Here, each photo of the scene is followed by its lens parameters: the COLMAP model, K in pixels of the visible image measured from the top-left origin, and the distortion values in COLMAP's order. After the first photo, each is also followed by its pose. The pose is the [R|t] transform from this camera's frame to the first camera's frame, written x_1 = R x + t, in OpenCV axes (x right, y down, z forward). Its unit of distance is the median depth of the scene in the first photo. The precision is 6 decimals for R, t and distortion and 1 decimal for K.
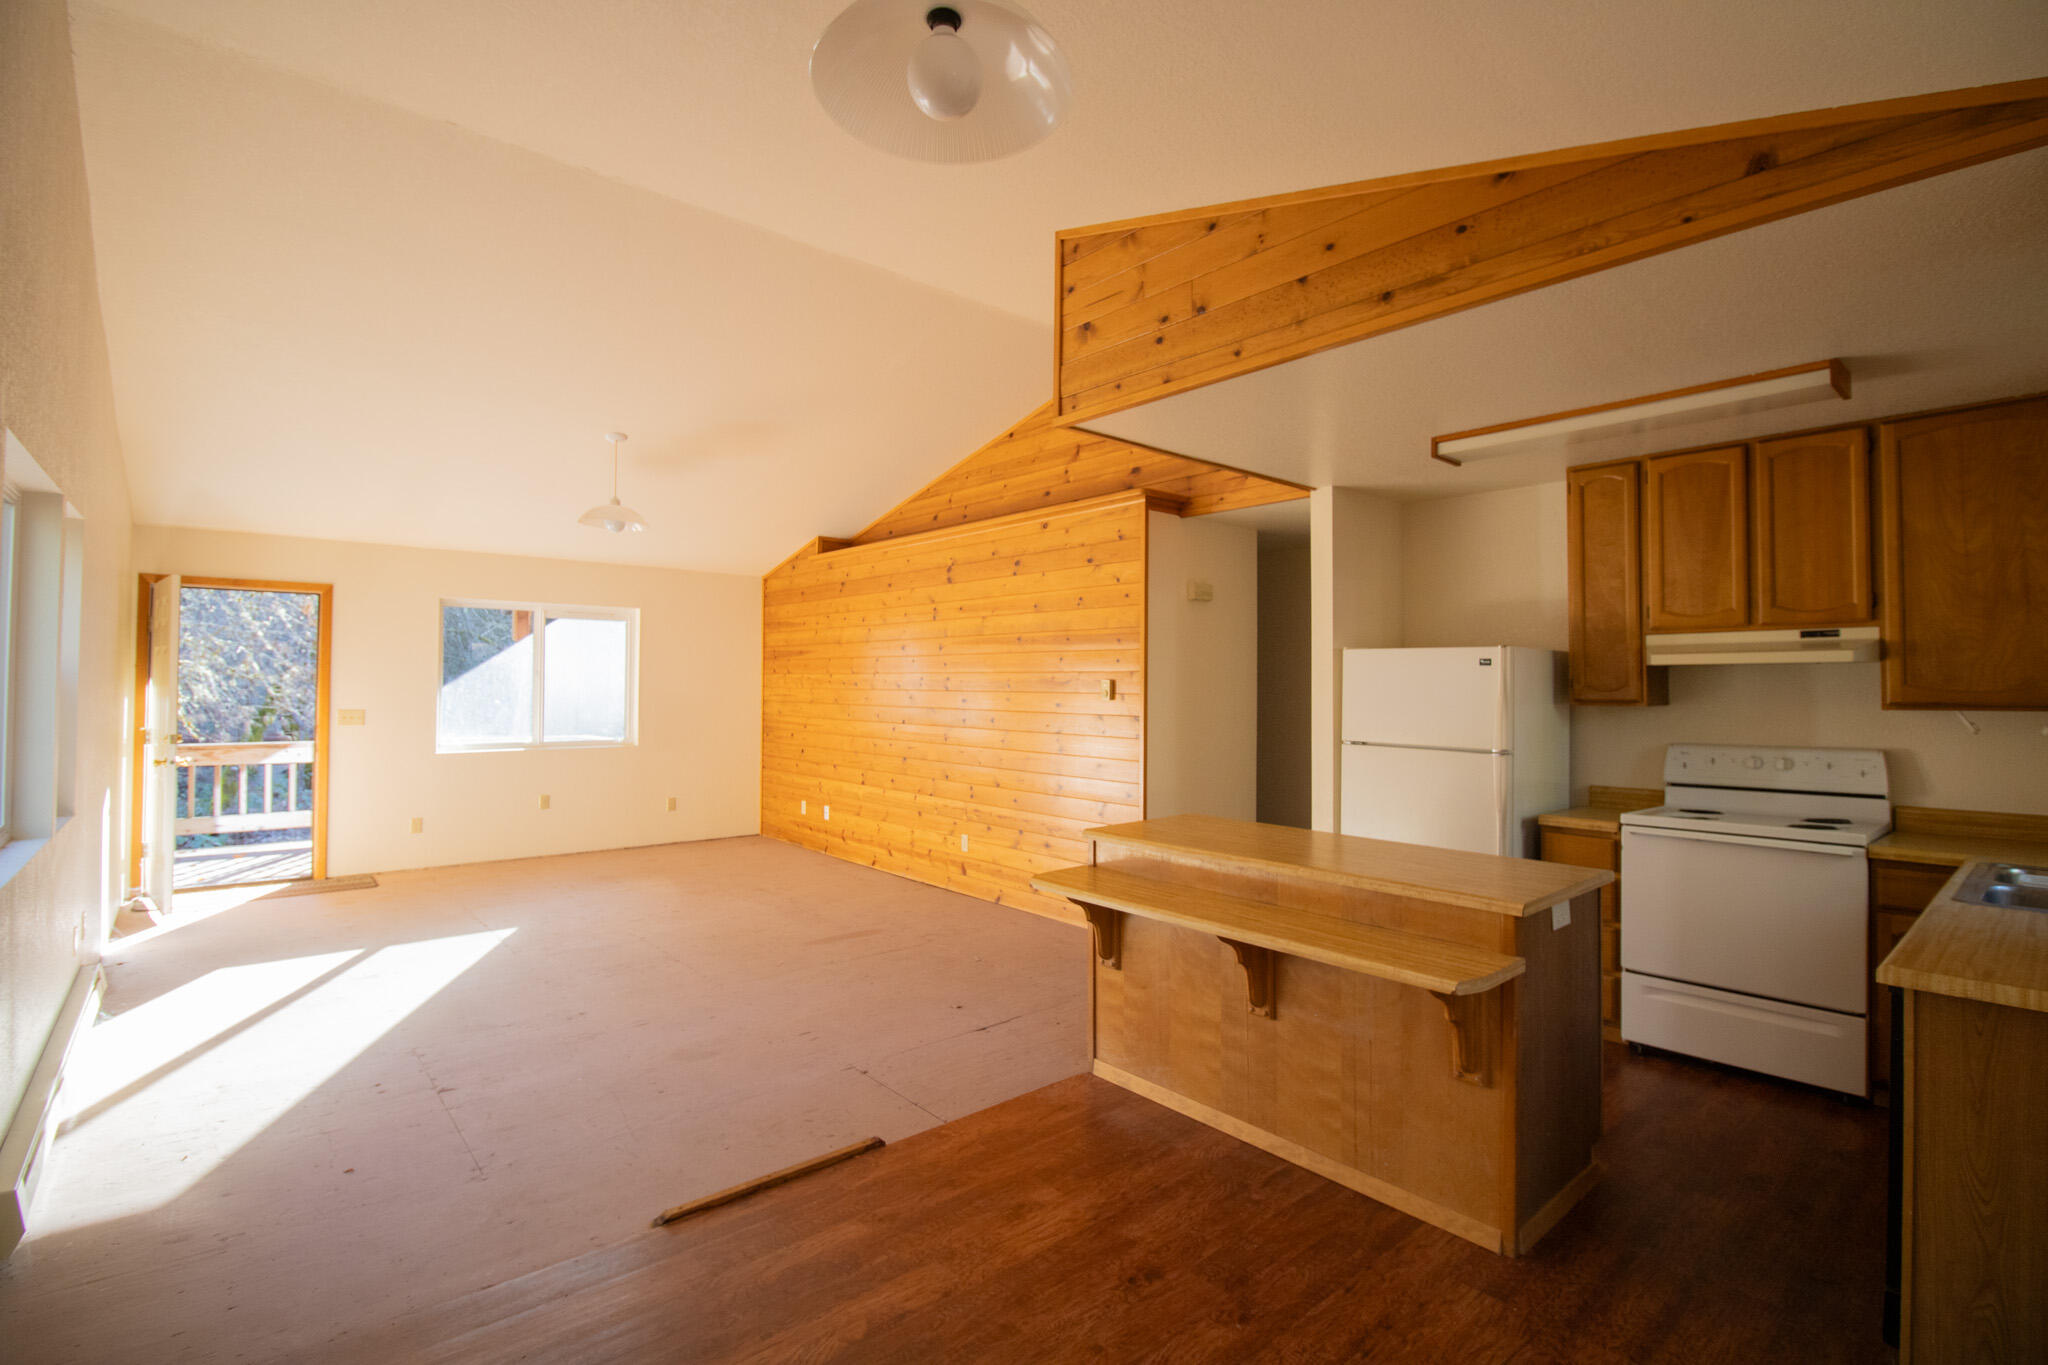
lens RADIAL K [[924.4, 0, 1024.0], [0, 924.4, 682.5], [0, 0, 1]] dist [-0.001097, -0.000366]
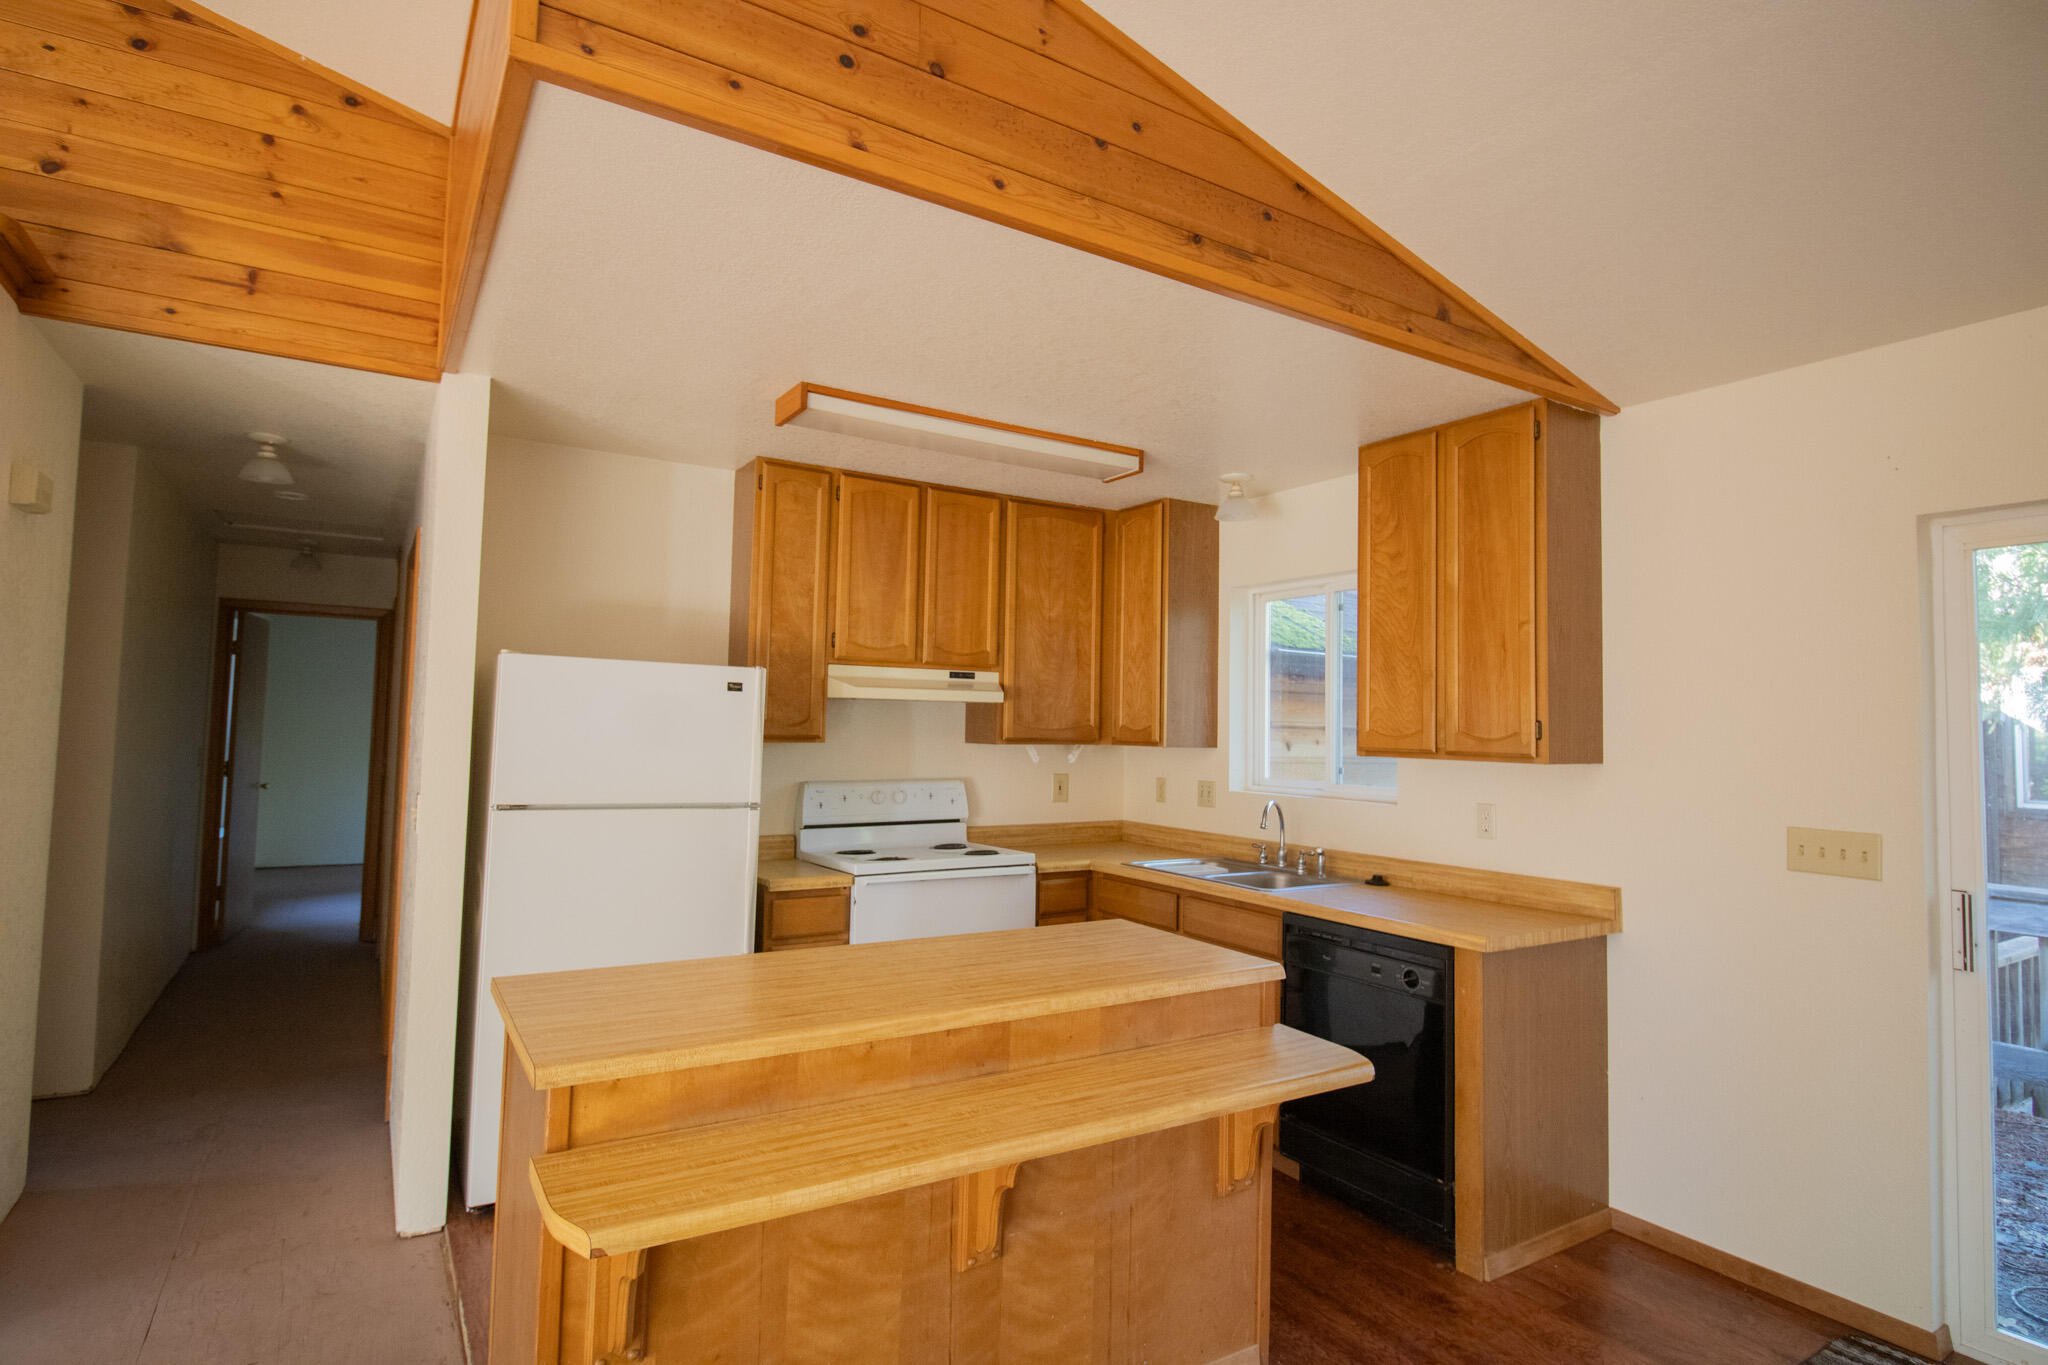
lens RADIAL K [[1080.8, 0, 1024.0], [0, 1080.8, 682.5], [0, 0, 1]] dist [-0.001011, 0.000075]
pose [[0.151318, 0.041346, 0.987620, -0.390850], [-0.023787, 0.998988, -0.038177, 0.002811], [-0.988199, -0.017716, 0.152148, 0.728445]]
